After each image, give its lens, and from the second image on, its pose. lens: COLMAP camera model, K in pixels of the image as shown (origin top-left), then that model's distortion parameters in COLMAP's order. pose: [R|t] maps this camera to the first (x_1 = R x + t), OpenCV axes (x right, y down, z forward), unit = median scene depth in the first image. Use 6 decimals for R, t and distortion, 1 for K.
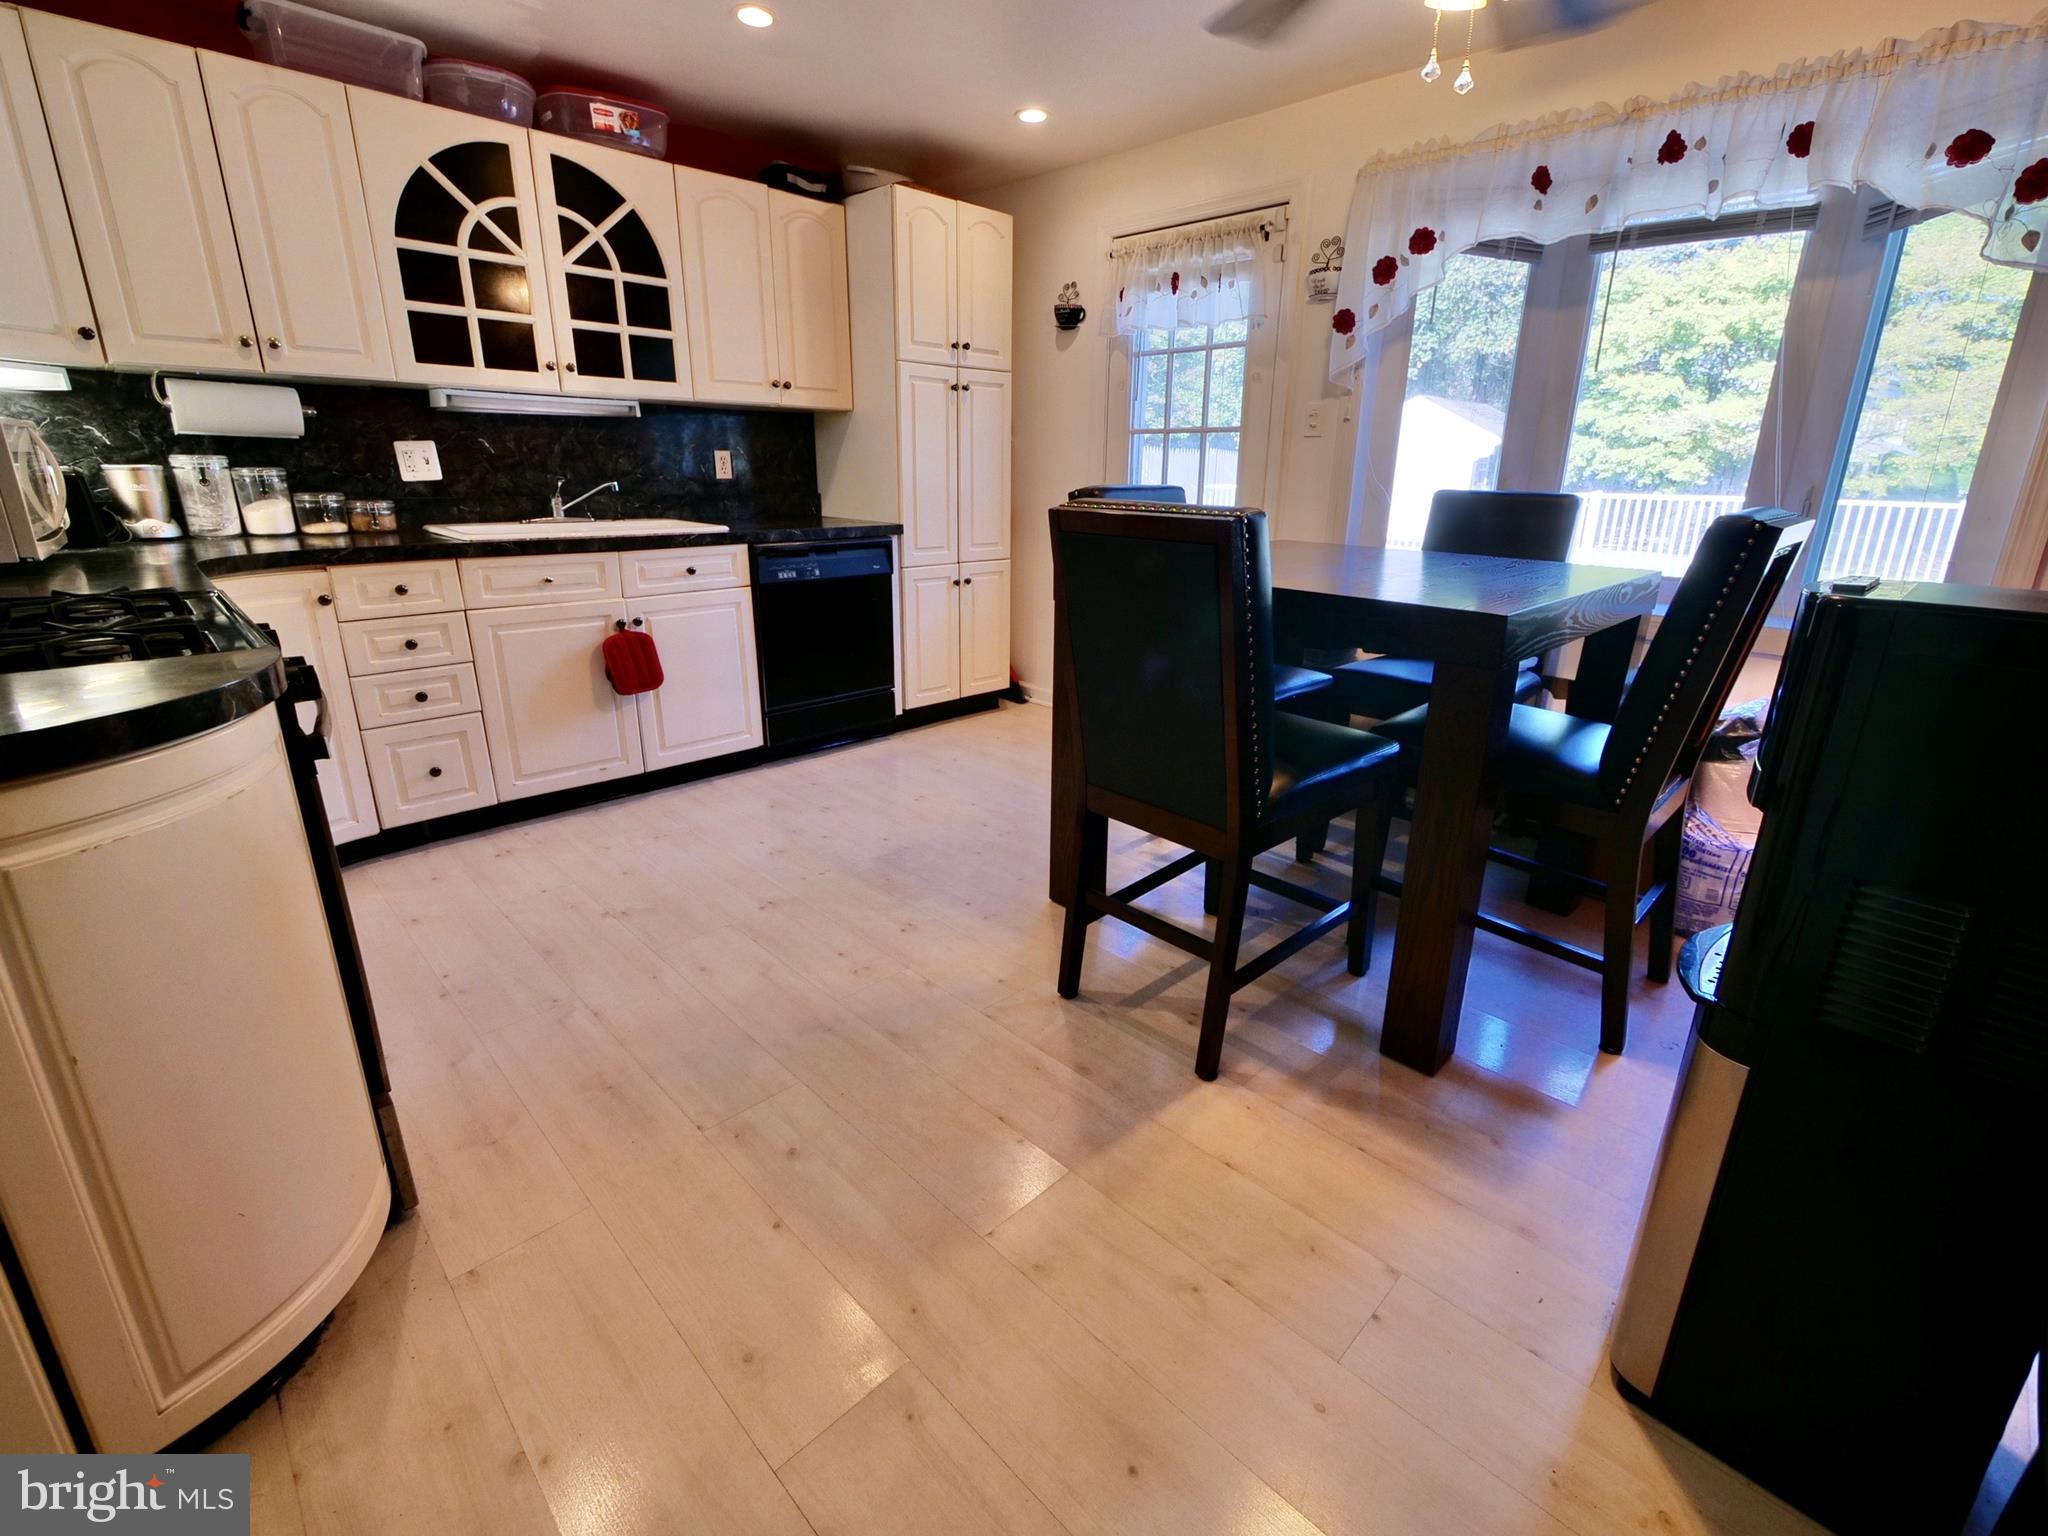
lens RADIAL K [[905.1, 0, 1047.6], [0, 905.1, 743.1], [0, 0, 1]] dist [-0.006242, 0.000569]
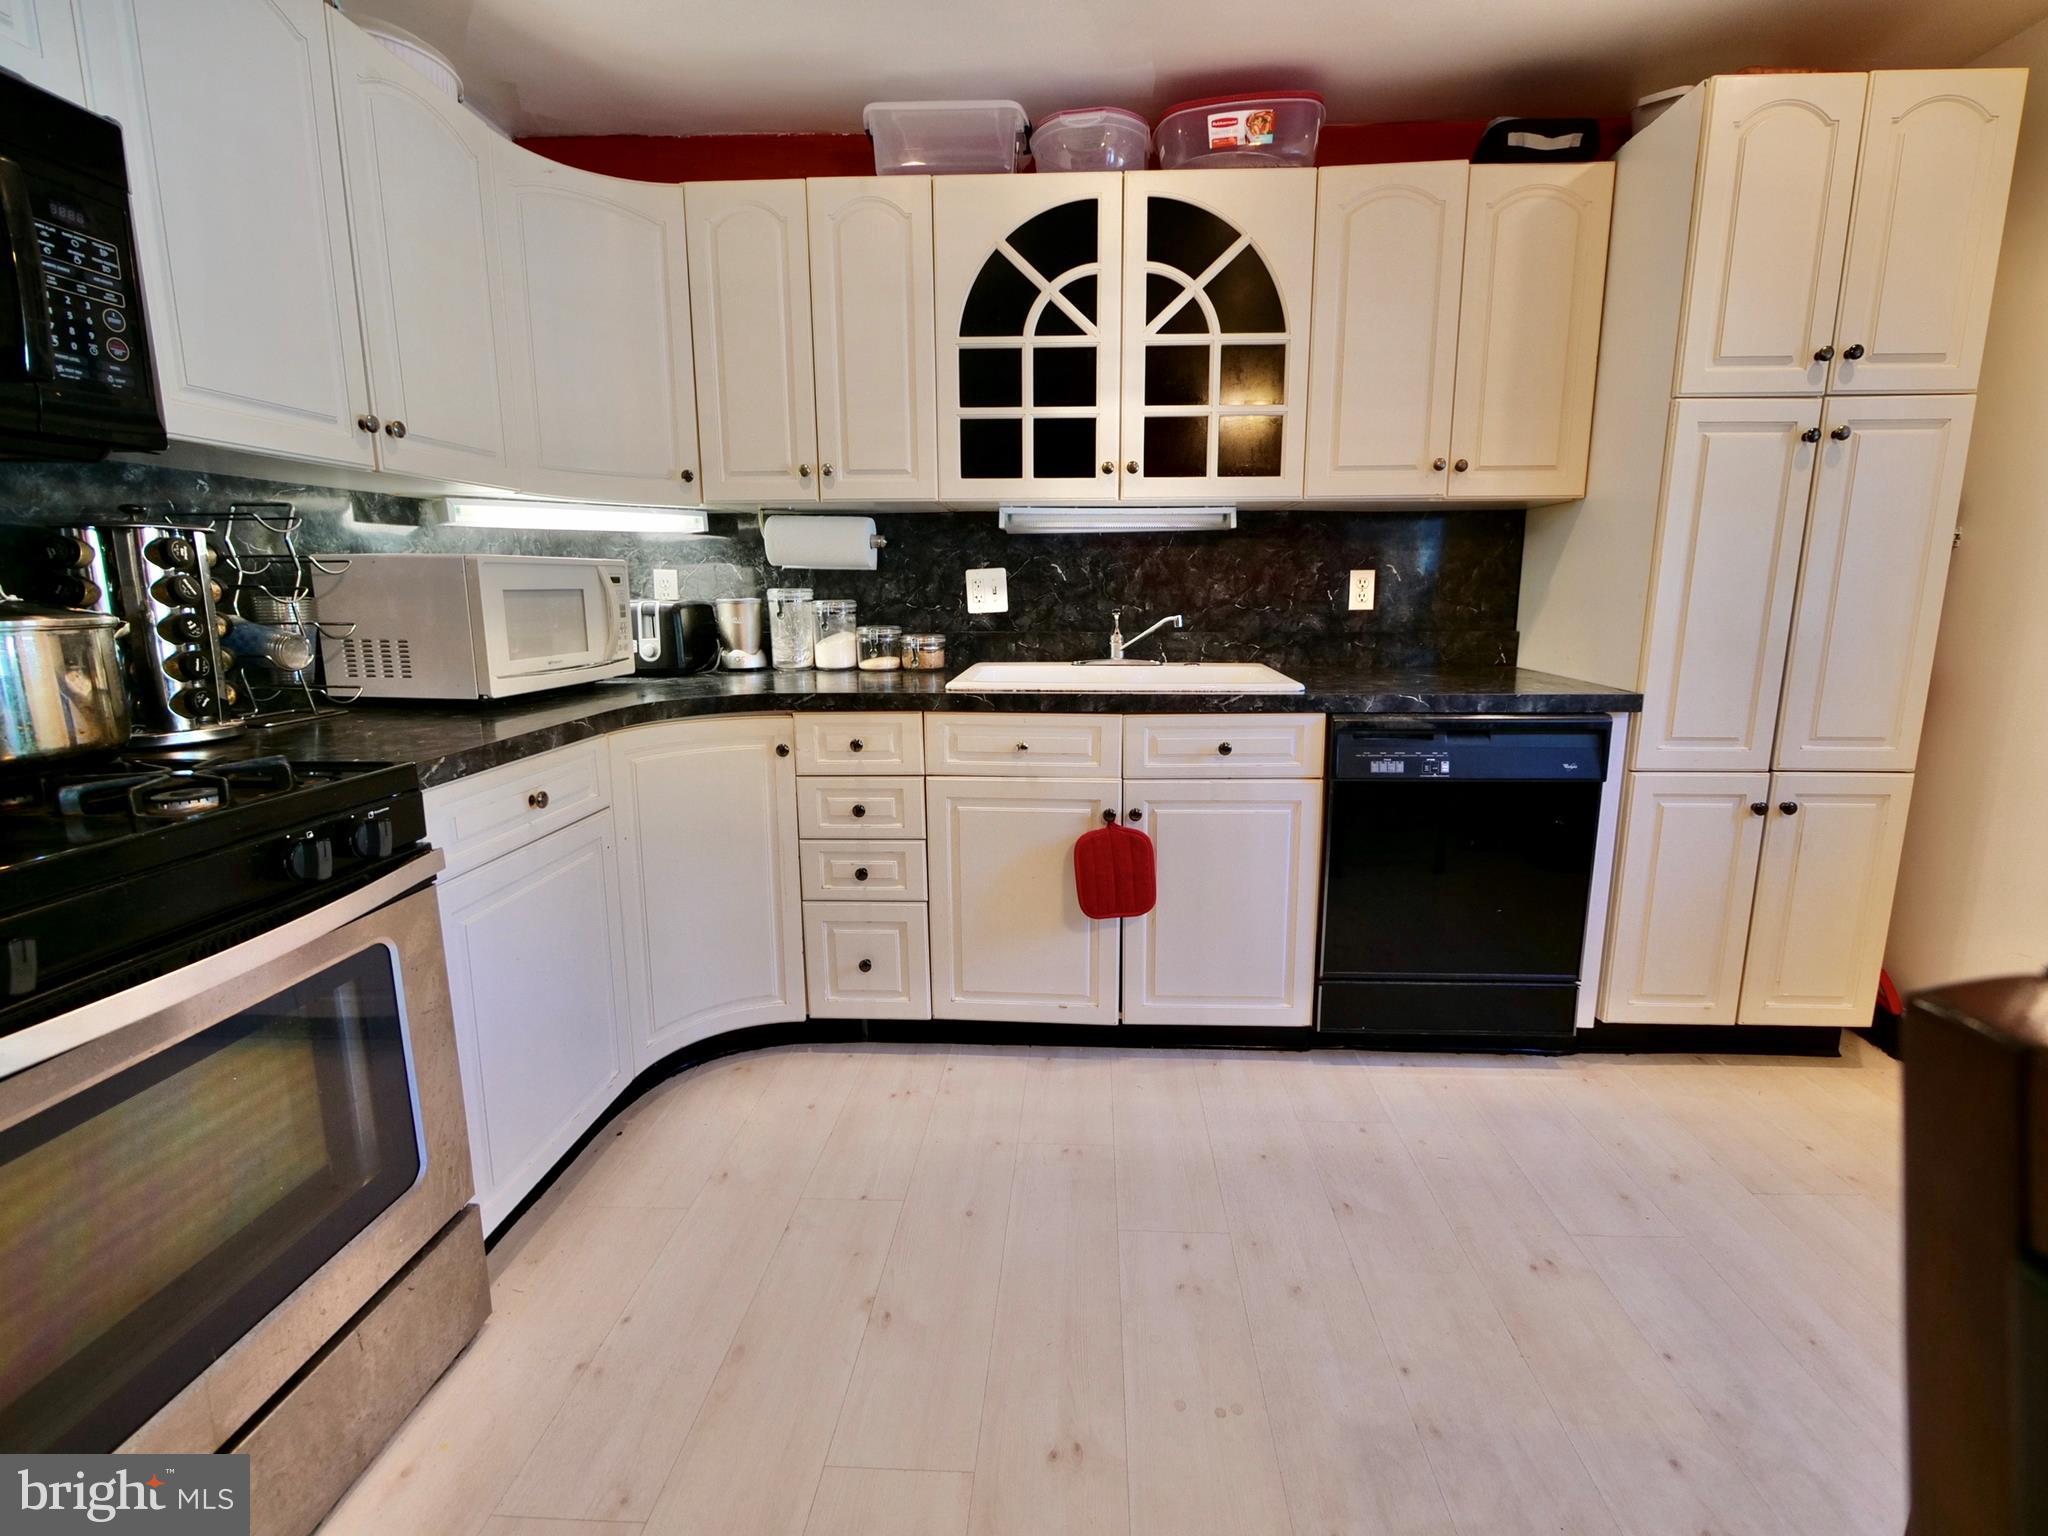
lens RADIAL K [[905.1, 0, 1047.6], [0, 905.1, 743.1], [0, 0, 1]] dist [-0.006242, 0.000569]
pose [[0.665154, 0.111006, -0.738409, 0.005627], [-0.204843, 0.978077, -0.037485, -0.149800], [0.718059, 0.176191, 0.673311, 0.484167]]
